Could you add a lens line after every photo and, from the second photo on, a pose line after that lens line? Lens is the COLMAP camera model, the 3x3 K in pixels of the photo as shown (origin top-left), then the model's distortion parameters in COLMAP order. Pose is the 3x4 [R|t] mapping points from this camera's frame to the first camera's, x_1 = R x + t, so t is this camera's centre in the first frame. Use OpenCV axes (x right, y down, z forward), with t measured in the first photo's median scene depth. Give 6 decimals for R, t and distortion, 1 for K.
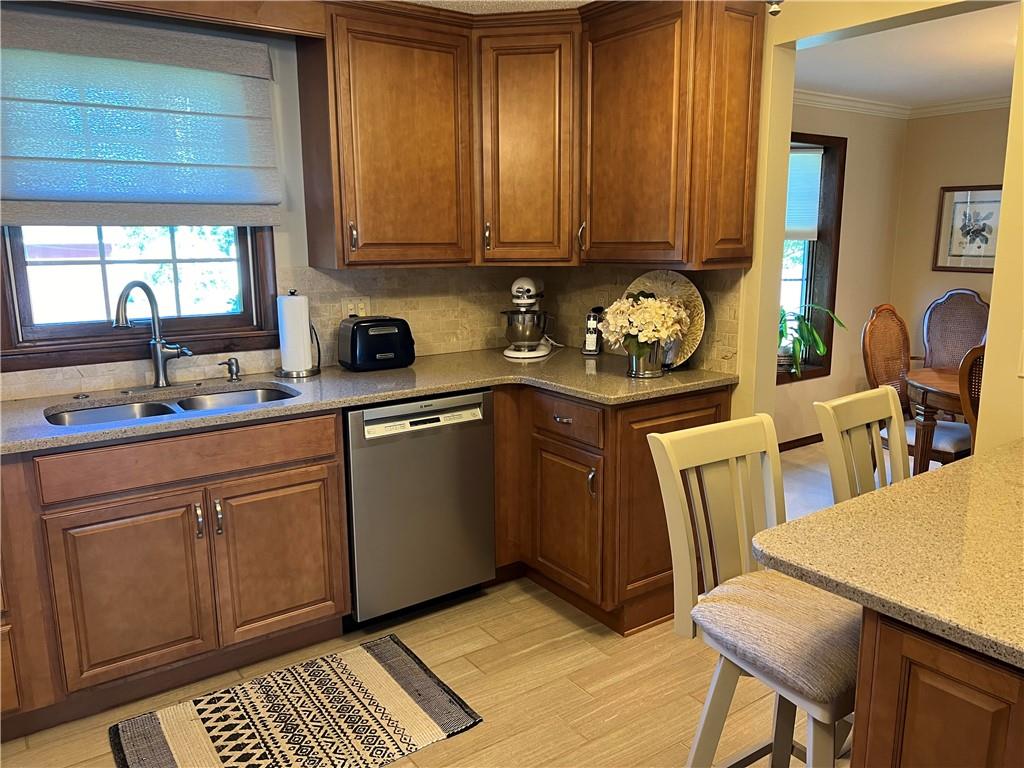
lens RADIAL K [[762.0, 0, 512.0], [0, 762.0, 384.0], [0, 0, 1]] dist [0.039406, -0.043787]
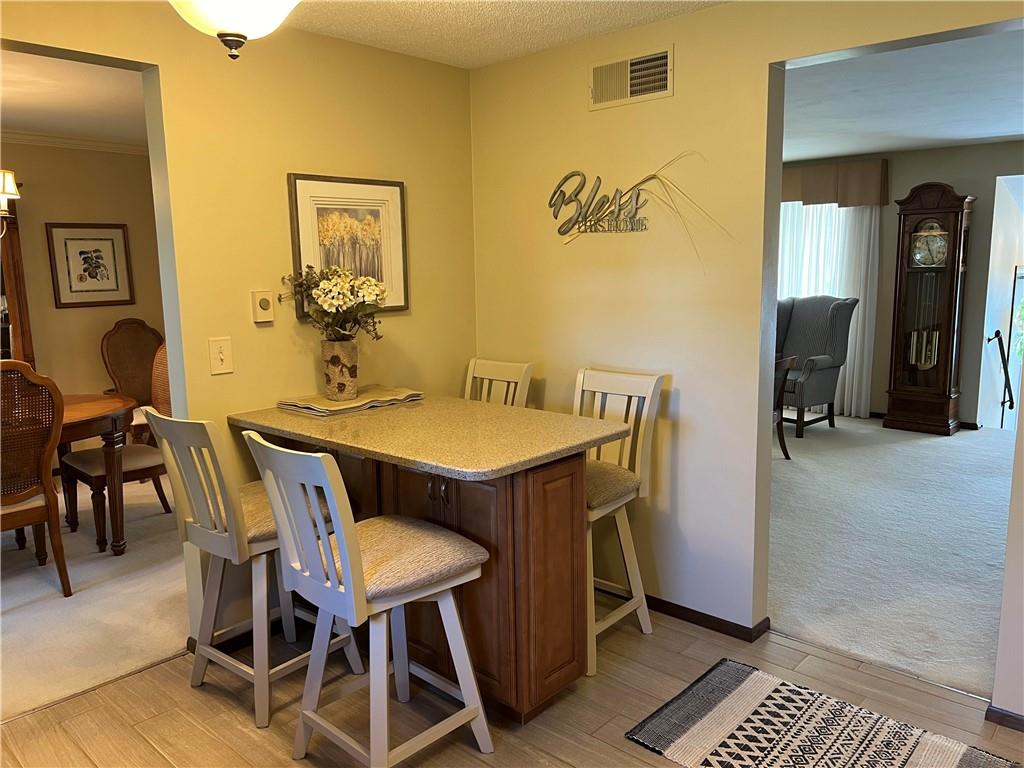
lens RADIAL K [[765.2, 0, 524.0], [0, 765.2, 382.9], [0, 0, 1]] dist [0.027320, -0.002550]
pose [[-0.208427, -0.141677, 0.967722, -0.523921], [0.199000, 0.962611, 0.183789, -0.099862], [-0.957579, 0.230884, -0.172441, 0.534414]]
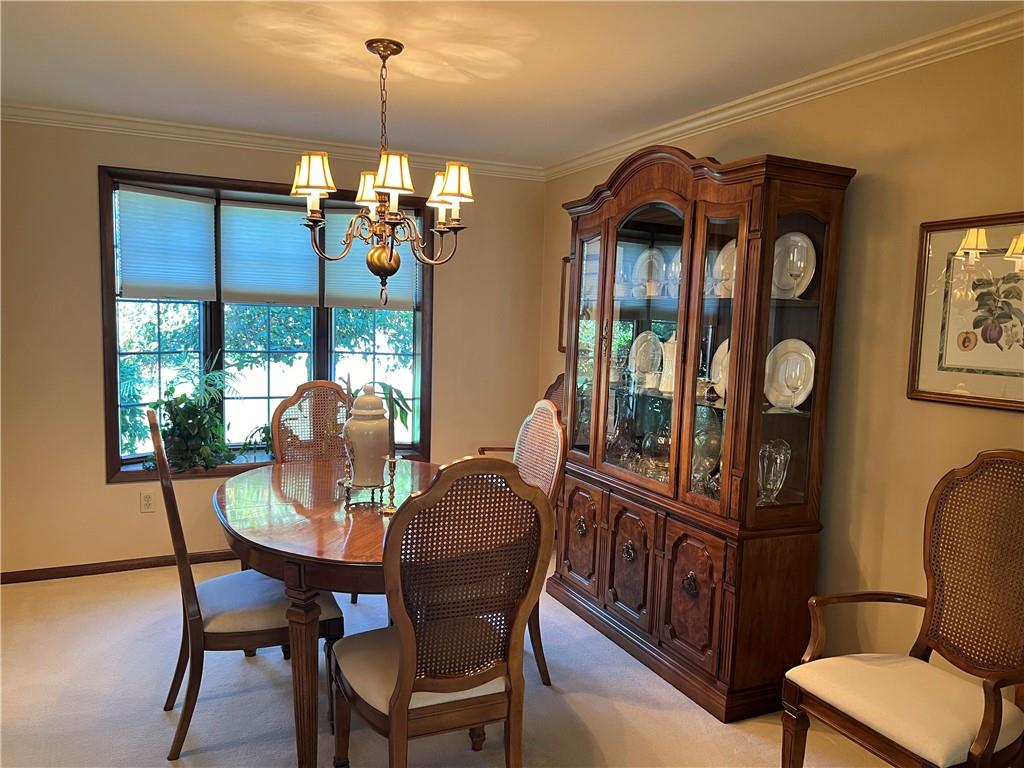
lens RADIAL K [[757.4, 0, 515.2], [0, 757.4, 382.7], [0, 0, 1]] dist [0.065623, -0.096237]
pose [[0.983276, 0.055408, -0.173490, 1.268770], [-0.072245, 0.993108, -0.092284, -0.057490], [0.167181, 0.103274, 0.980502, 0.295541]]
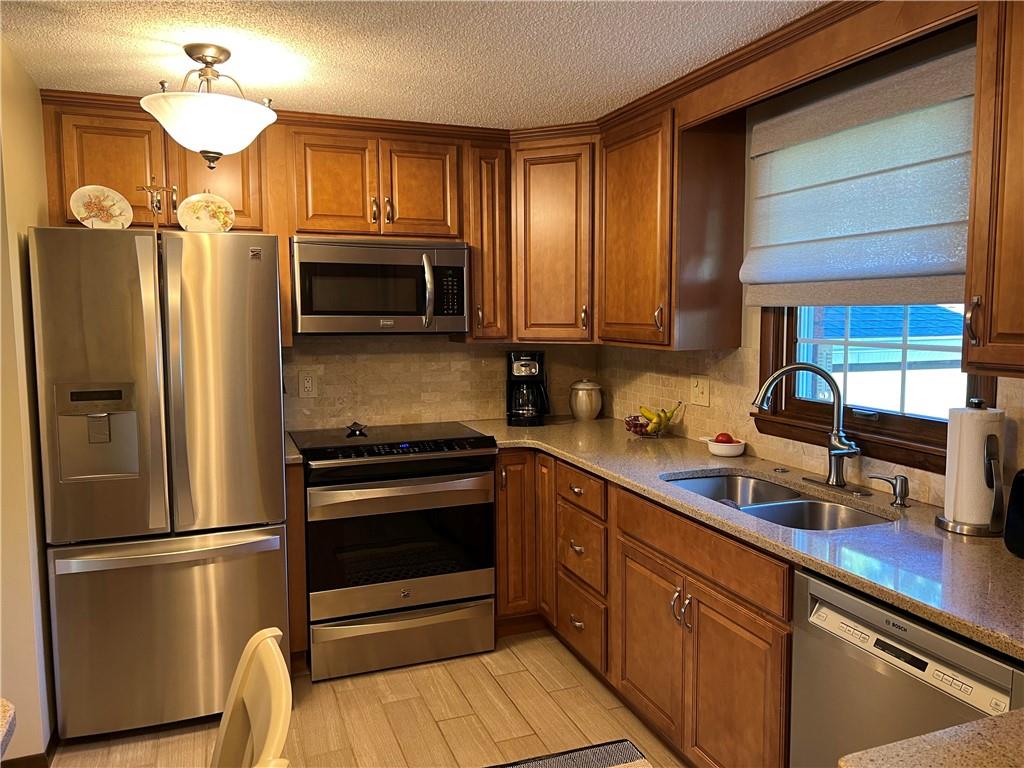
lens RADIAL K [[768.9, 0, 517.1], [0, 768.9, 375.3], [0, 0, 1]] dist [0.083909, -0.095743]
pose [[-0.246583, 0.090070, -0.964927, 0.482083], [-0.177510, 0.974629, 0.136338, -0.175047], [0.952726, 0.204902, -0.224339, 0.820289]]
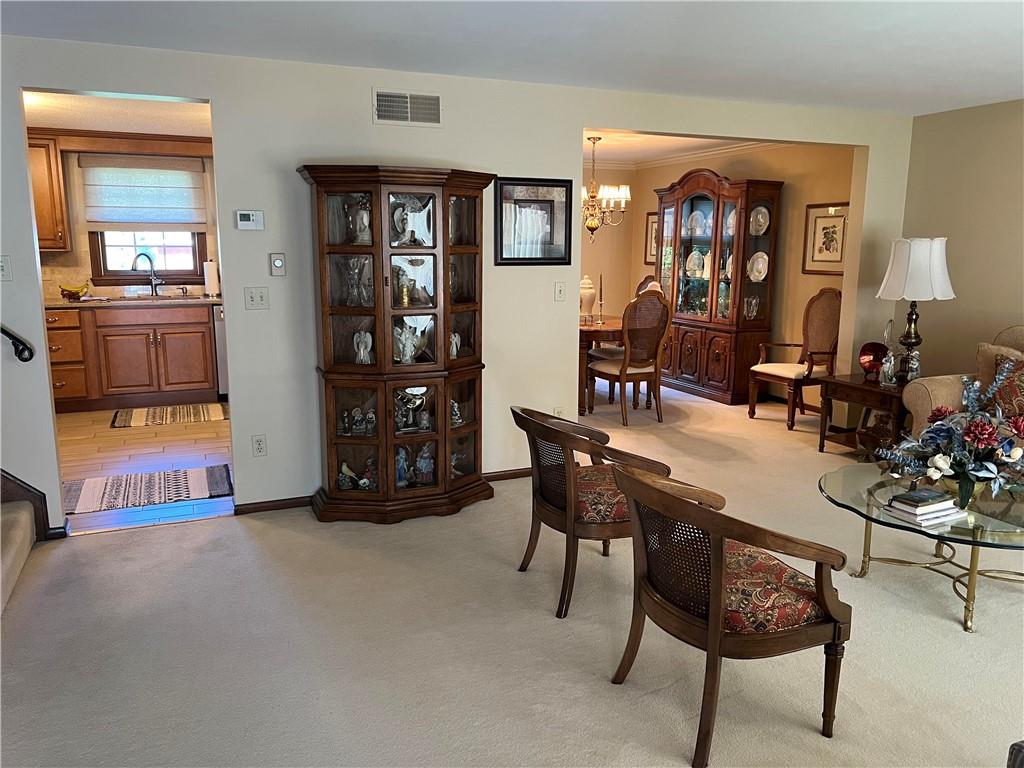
lens RADIAL K [[757.4, 0, 515.2], [0, 757.4, 382.7], [0, 0, 1]] dist [0.065623, -0.096237]
pose [[0.979584, 0.049277, -0.194903, 1.181758], [-0.050381, 0.998730, -0.000707, 0.224181], [0.194621, 0.010511, 0.980822, -1.198547]]
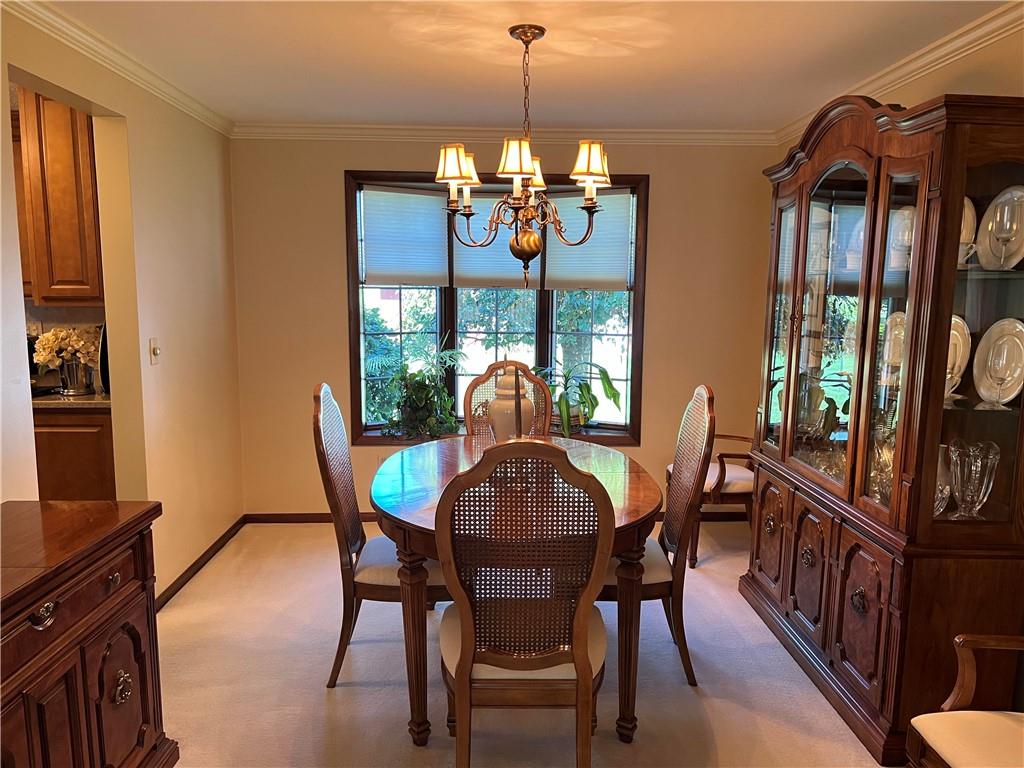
lens RADIAL K [[765.2, 0, 524.0], [0, 765.2, 382.9], [0, 0, 1]] dist [0.027320, -0.002550]
pose [[0.837551, 0.086463, -0.539474, 1.475186], [-0.119518, 0.992479, -0.026488, -0.083663], [0.533126, 0.086662, 0.841585, 0.377324]]
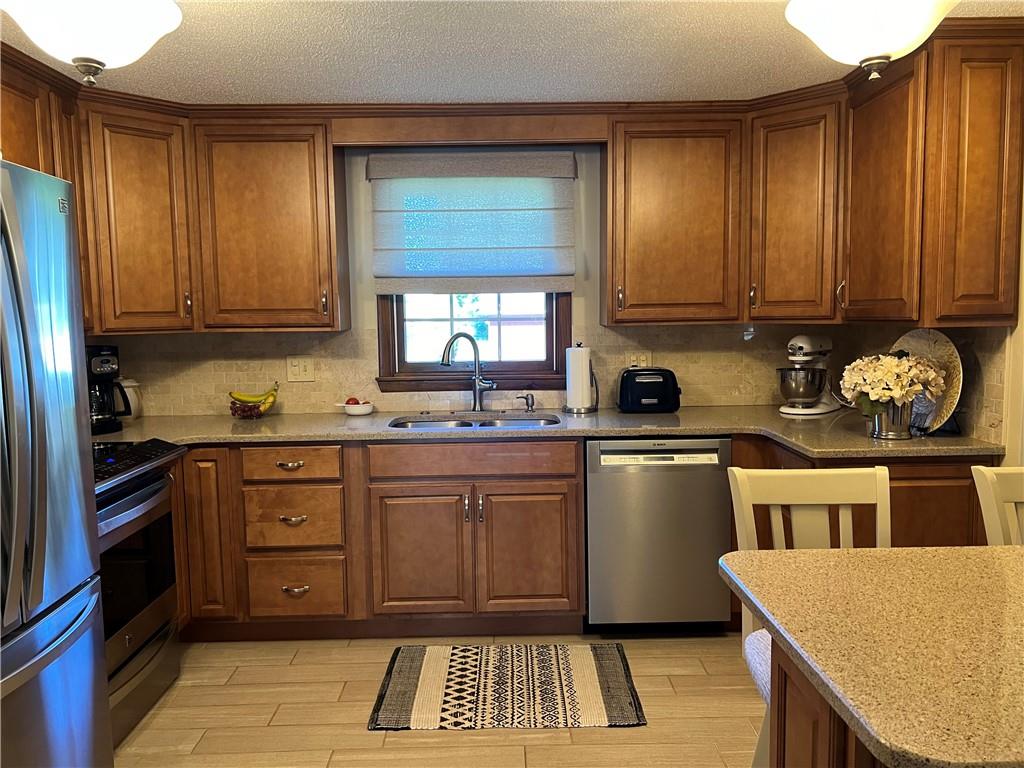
lens RADIAL K [[768.9, 0, 517.1], [0, 768.9, 375.3], [0, 0, 1]] dist [0.083909, -0.095743]
pose [[0.825829, 0.042799, -0.562294, 0.350902], [-0.097294, 0.992977, -0.067314, 0.024505], [0.555464, 0.110298, 0.824193, -0.076682]]
